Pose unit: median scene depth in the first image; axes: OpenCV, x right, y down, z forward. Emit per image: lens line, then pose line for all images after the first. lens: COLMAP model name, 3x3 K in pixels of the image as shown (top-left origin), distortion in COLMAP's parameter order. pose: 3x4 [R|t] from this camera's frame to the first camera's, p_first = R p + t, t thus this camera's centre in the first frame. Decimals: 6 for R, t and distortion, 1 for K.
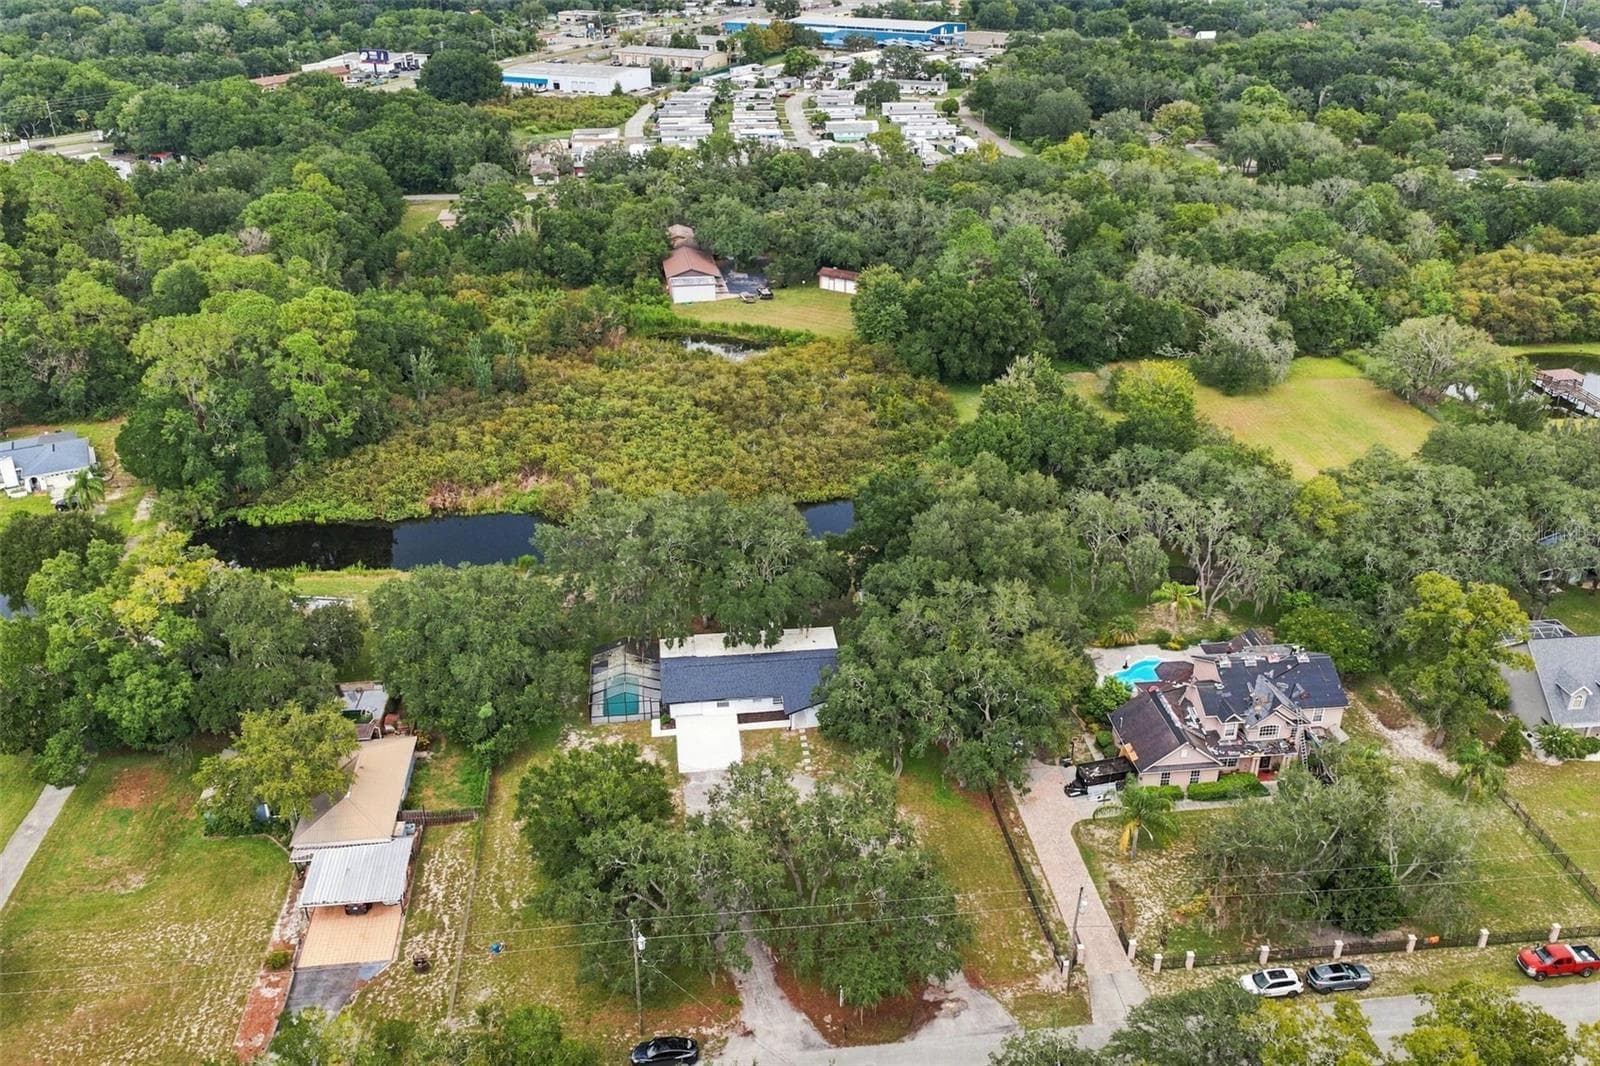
lens RADIAL K [[1326.3, 0, 800.0], [0, 1326.3, 533.0], [0, 0, 1]] dist [0.013891, -0.021785]
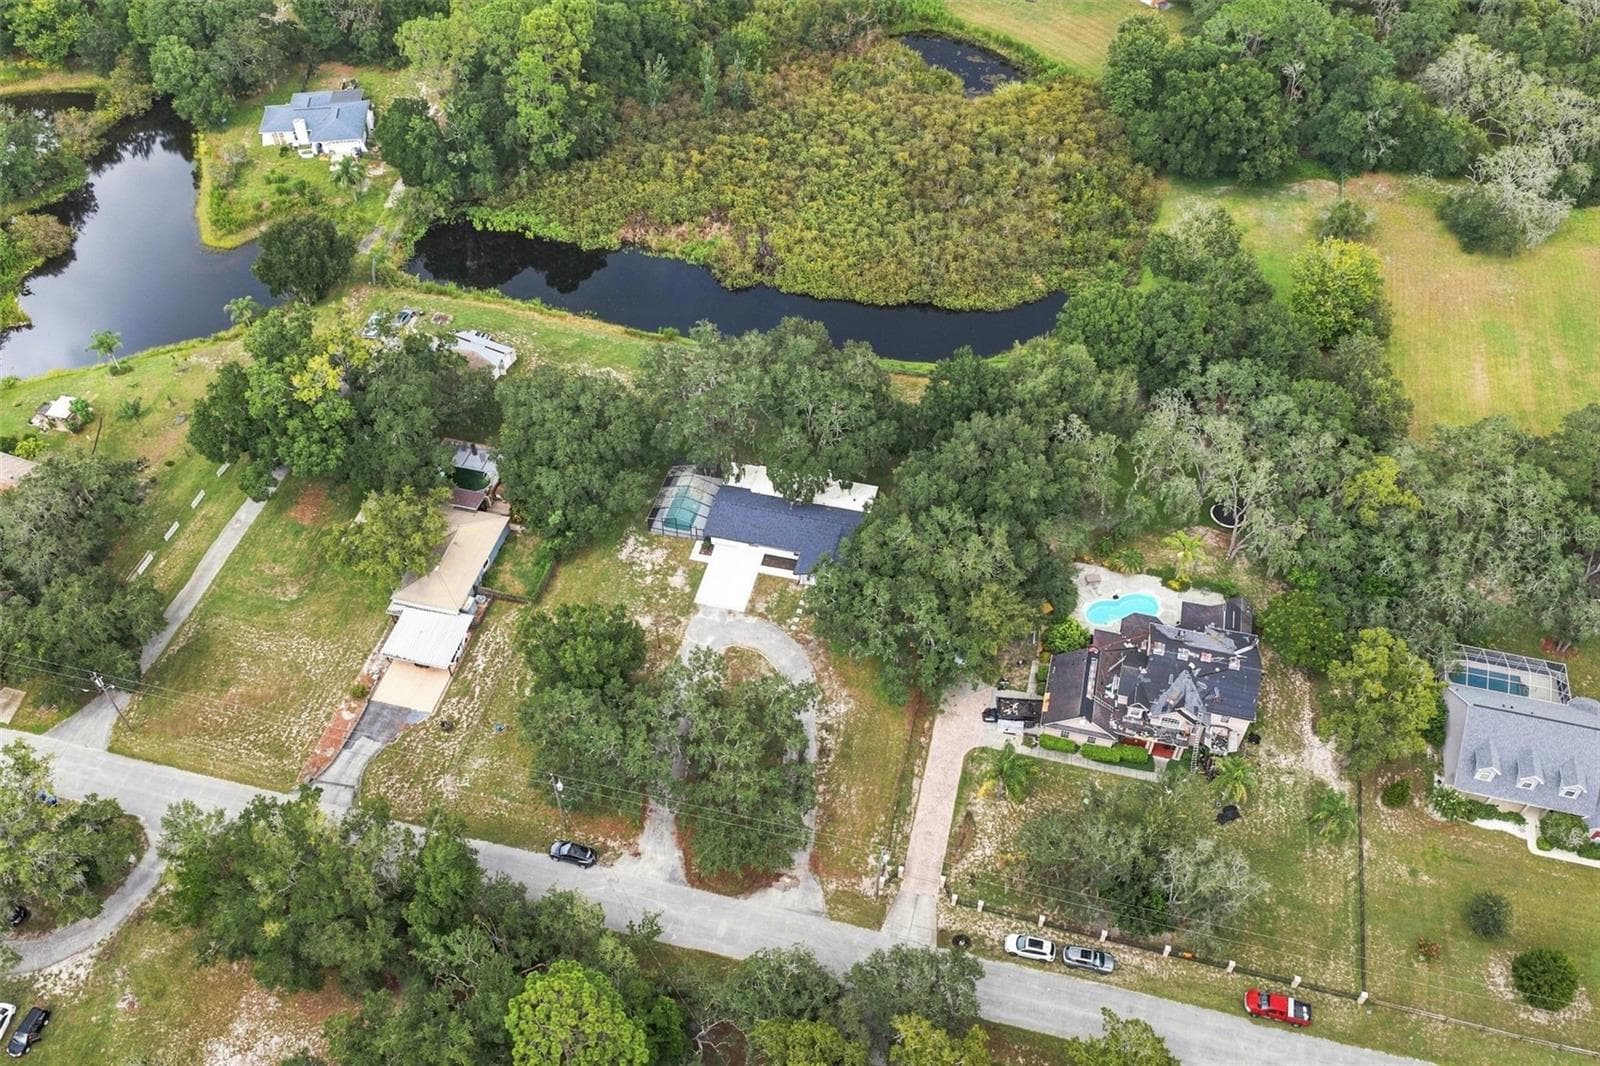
lens RADIAL K [[1326.3, 0, 800.0], [0, 1326.3, 533.0], [0, 0, 1]] dist [0.013891, -0.021785]
pose [[0.938098, 0.260573, -0.228198, 0.243930], [-0.157271, 0.907435, 0.389650, -0.342242], [0.308607, -0.329641, 0.892244, -0.041307]]
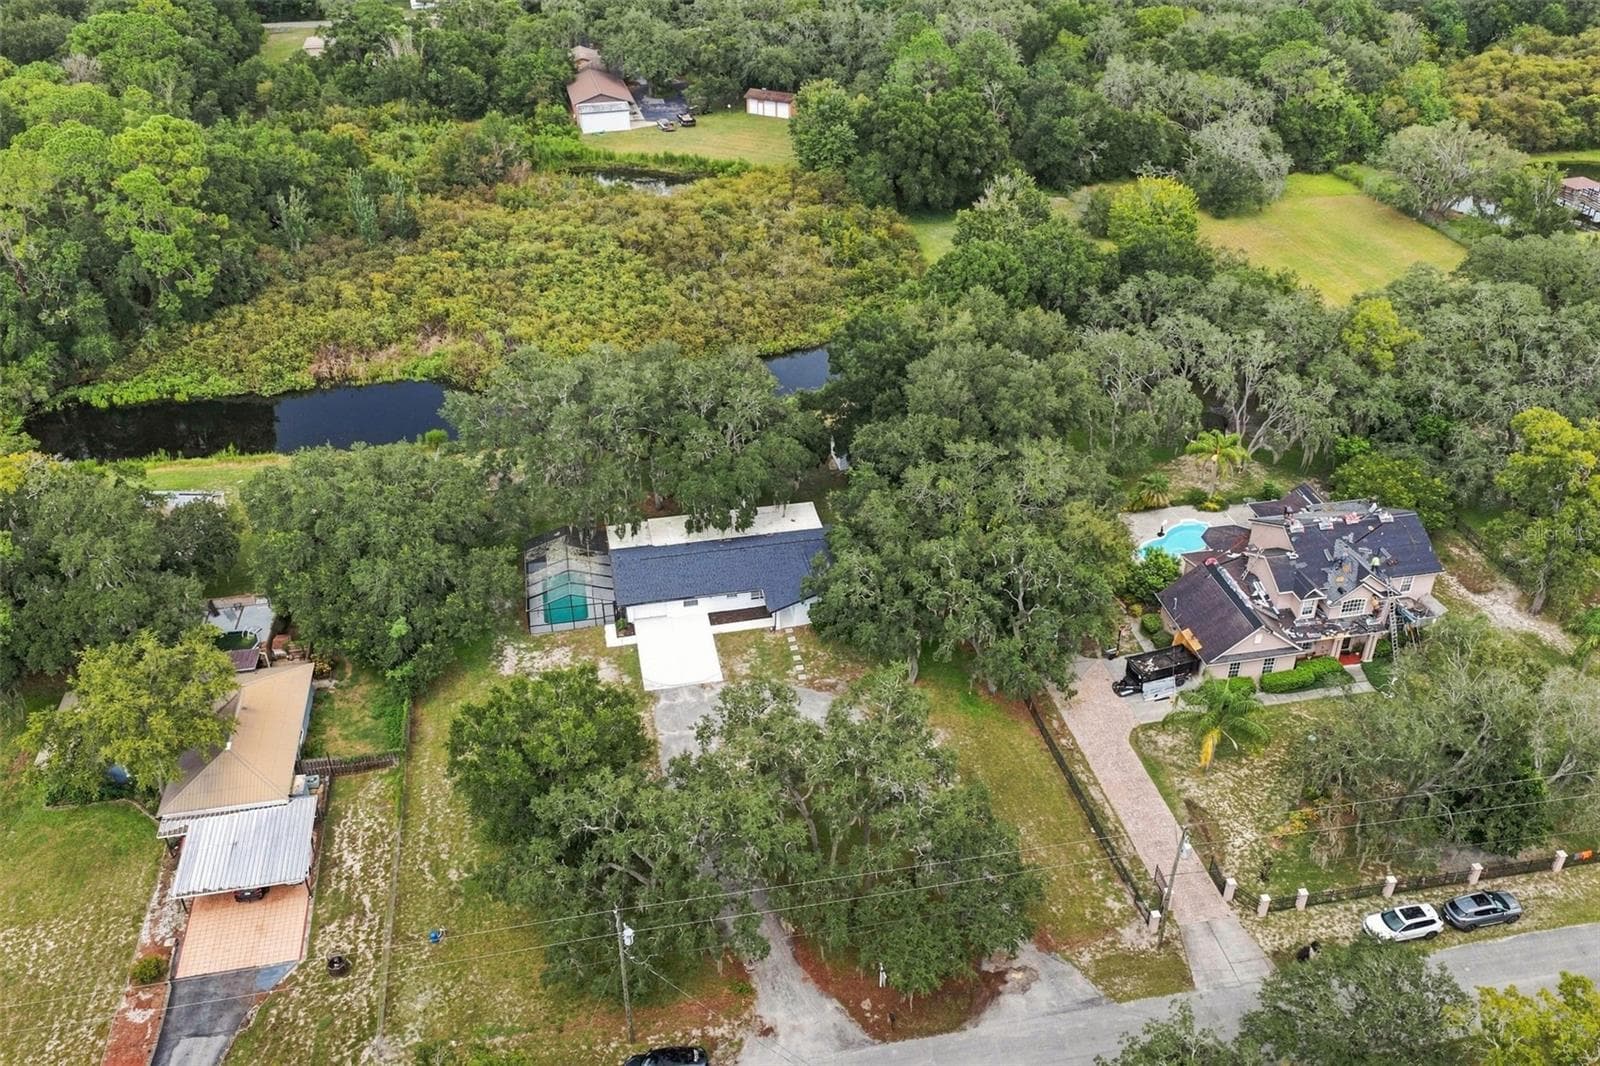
lens RADIAL K [[1326.3, 0, 800.0], [0, 1326.3, 533.0], [0, 0, 1]] dist [0.013891, -0.021785]
pose [[0.996878, -0.045371, 0.064616, -0.040771], [0.038232, 0.993445, 0.107730, -0.000134], [-0.069080, -0.104923, 0.992078, 0.177597]]
